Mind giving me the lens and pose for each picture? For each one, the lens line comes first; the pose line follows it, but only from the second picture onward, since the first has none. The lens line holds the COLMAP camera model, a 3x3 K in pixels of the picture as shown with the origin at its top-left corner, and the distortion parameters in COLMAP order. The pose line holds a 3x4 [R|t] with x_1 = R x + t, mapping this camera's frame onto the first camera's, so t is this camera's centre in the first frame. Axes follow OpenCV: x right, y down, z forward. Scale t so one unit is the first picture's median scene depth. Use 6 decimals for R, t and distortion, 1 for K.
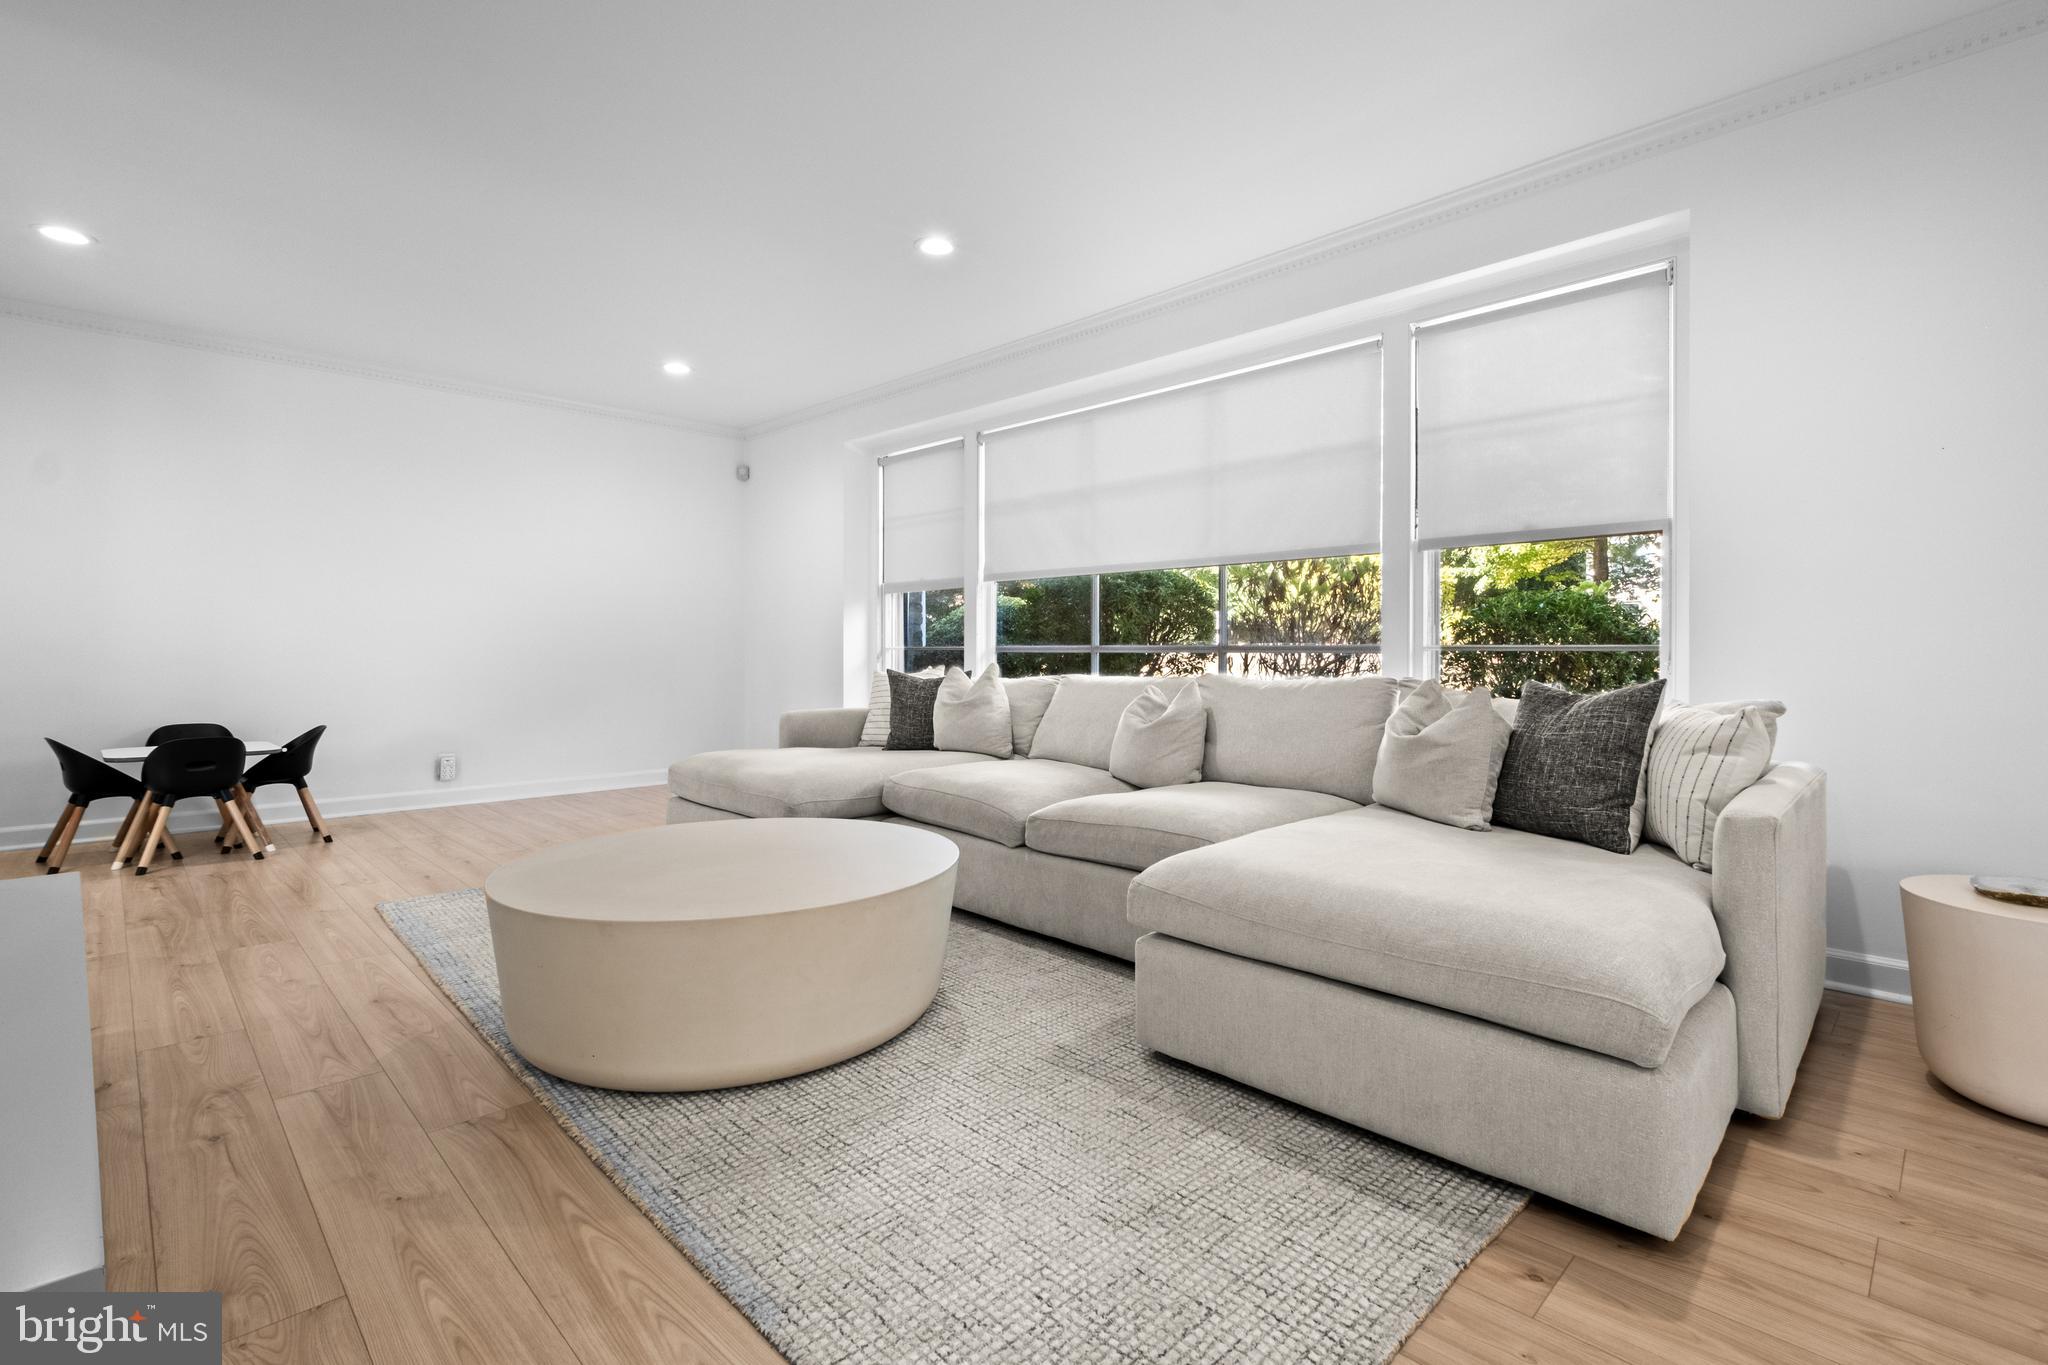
lens RADIAL K [[940.3, 0, 1073.1], [0, 940.3, 658.1], [0, 0, 1]] dist [-0.001732, -0.000209]
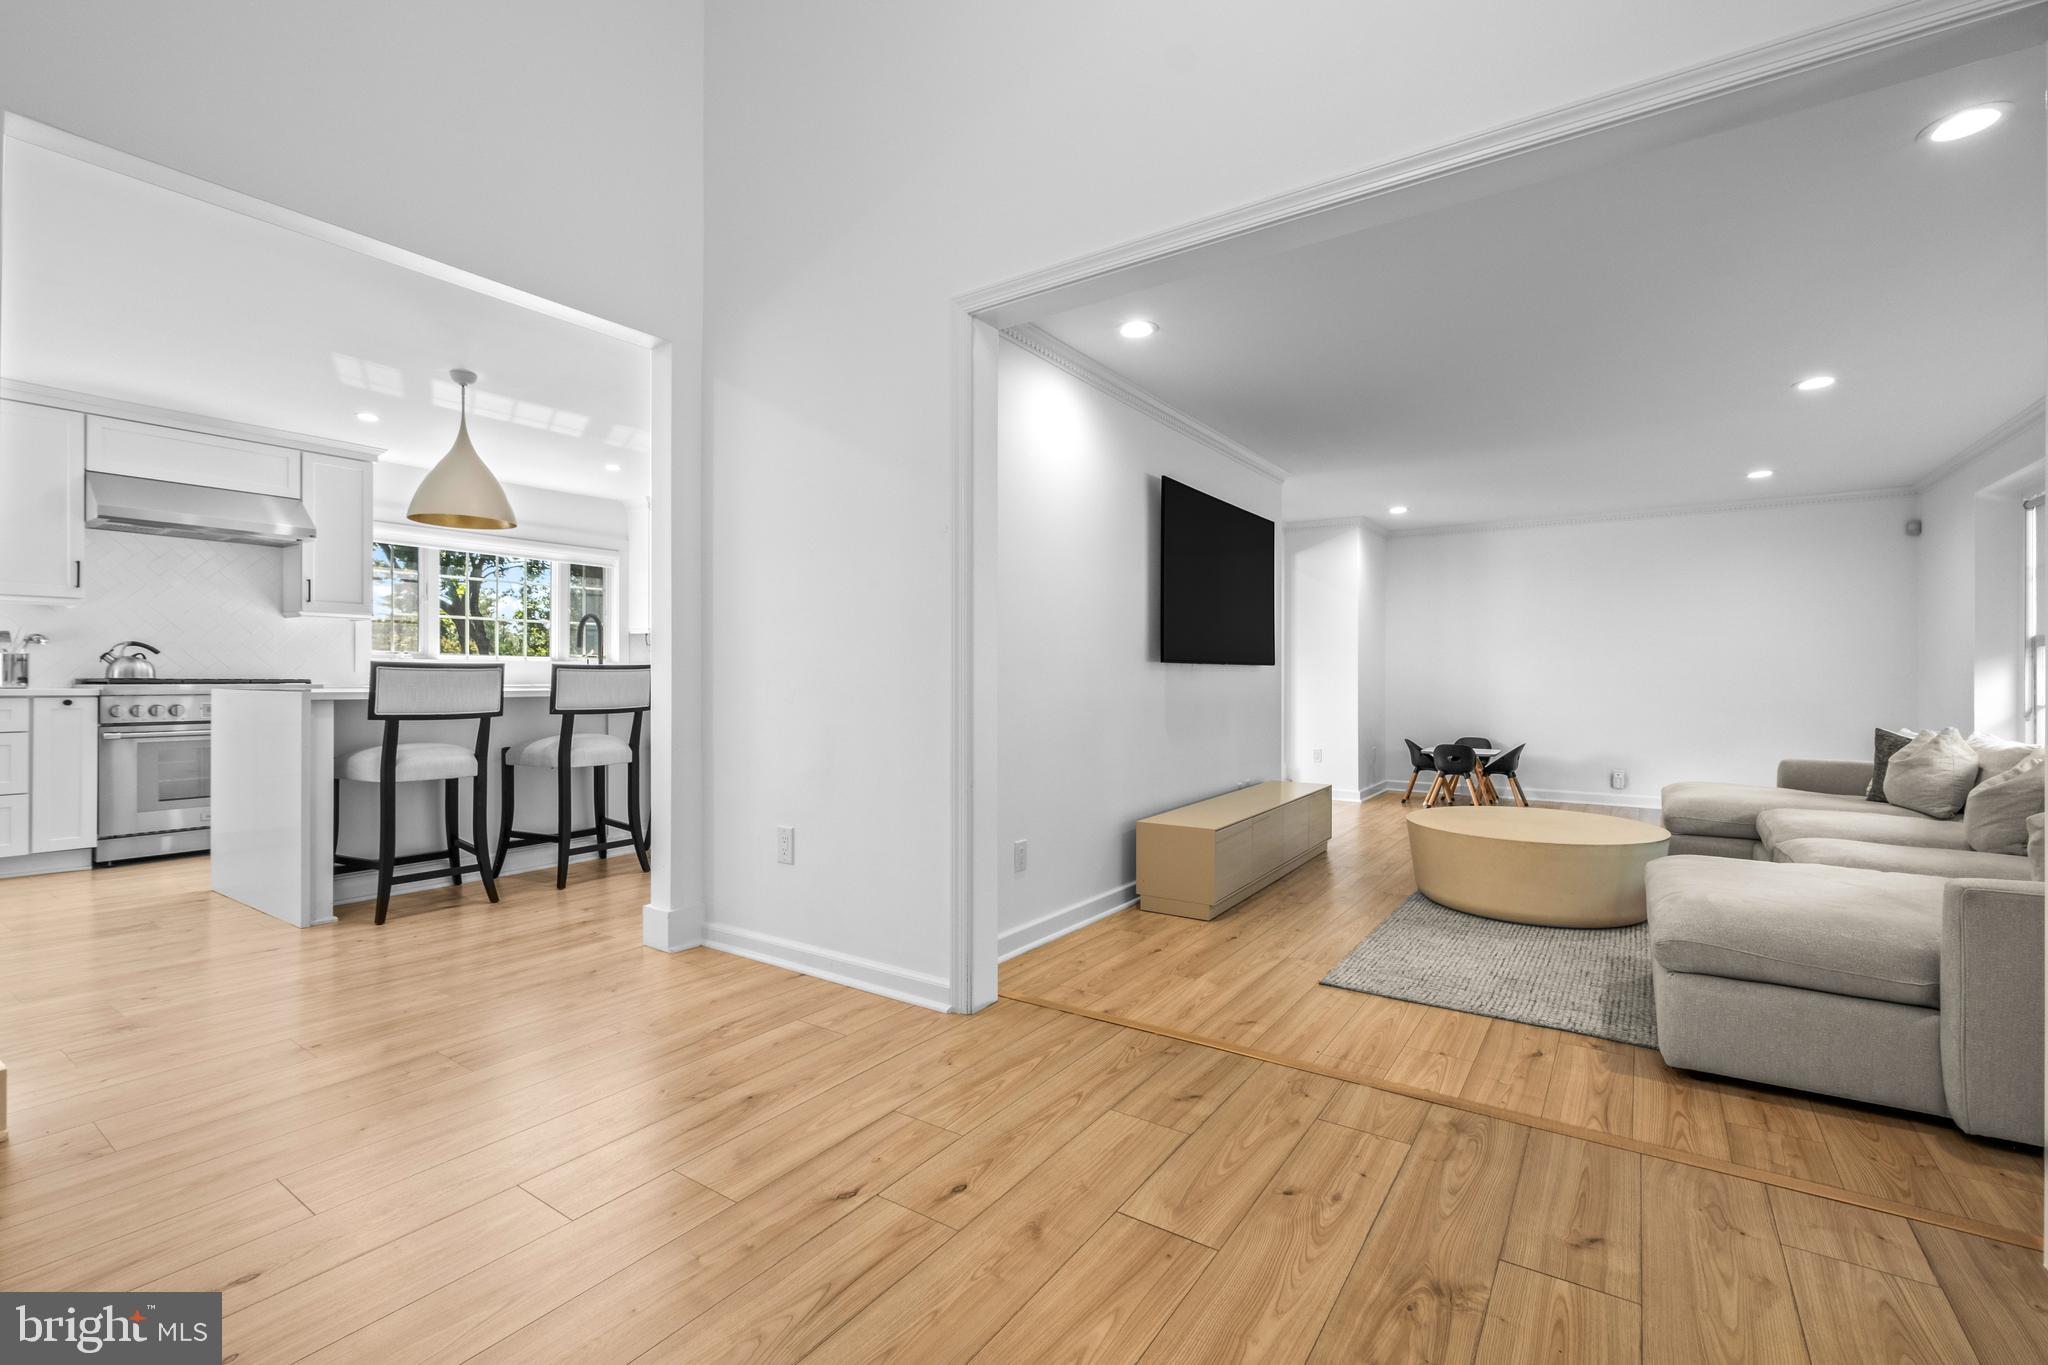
lens RADIAL K [[902.3, 0, 1023.7], [0, 902.3, 684.4], [0, 0, 1]] dist [-0.001301, 0.000240]
pose [[0.165719, 0.006889, -0.986149, 0.725995], [-0.009008, 0.999944, 0.005472, -0.038637], [0.986132, 0.007976, 0.165772, -0.178409]]
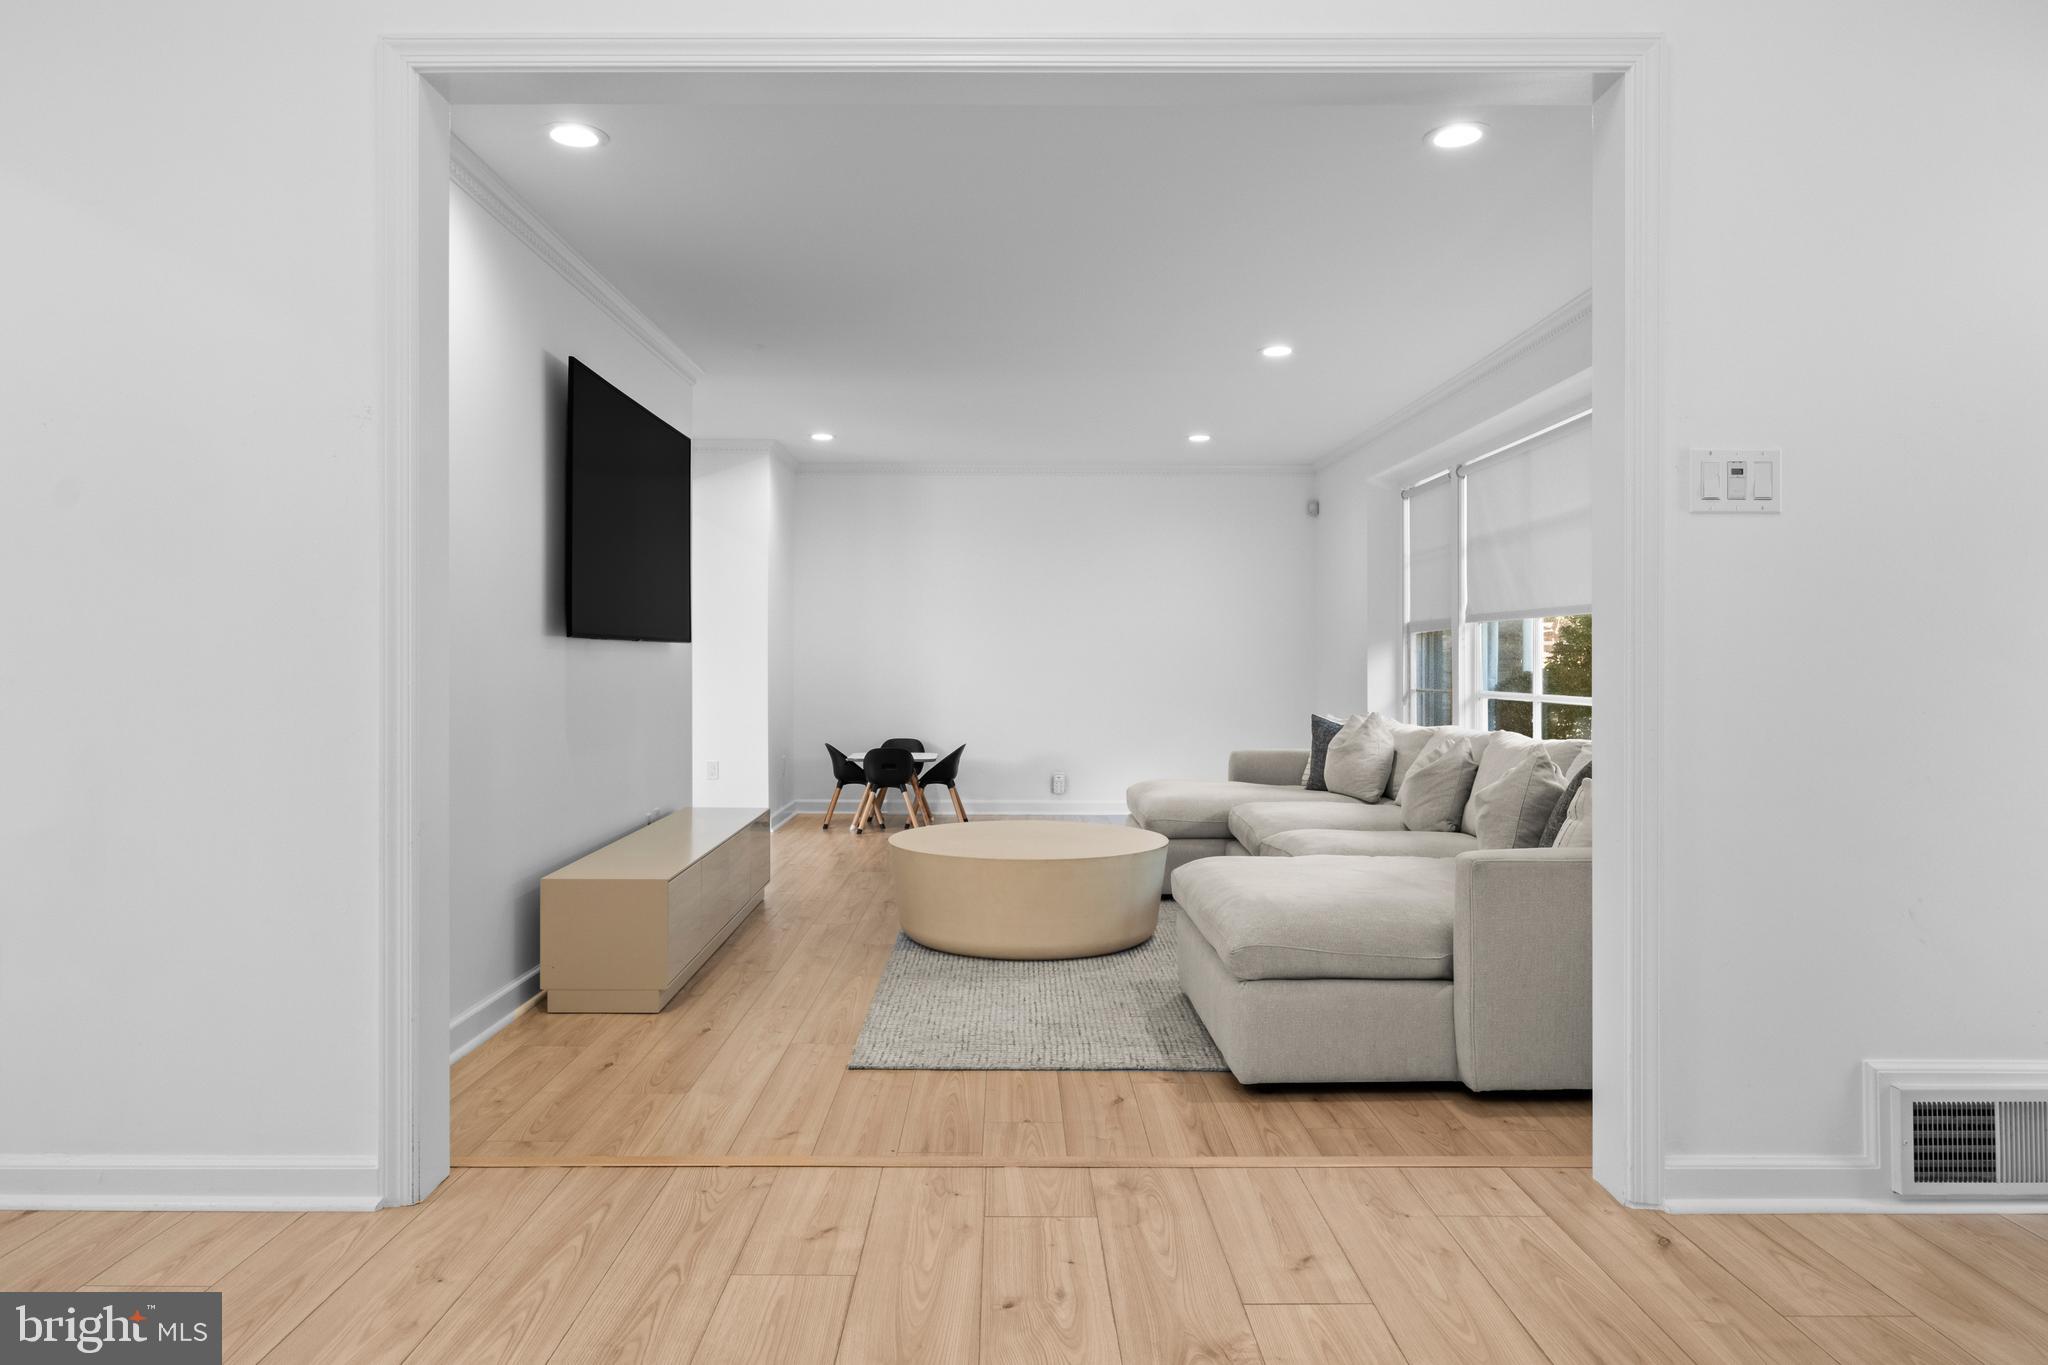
lens RADIAL K [[1325.2, 0, 1011.8], [0, 1325.2, 676.4], [0, 0, 1]] dist [0.003293, 0.004131]
pose [[0.696362, 0.008406, -0.717641, 0.688550], [-0.008618, 0.999957, 0.003351, -0.035703], [0.717639, 0.003851, 0.696405, -0.316369]]
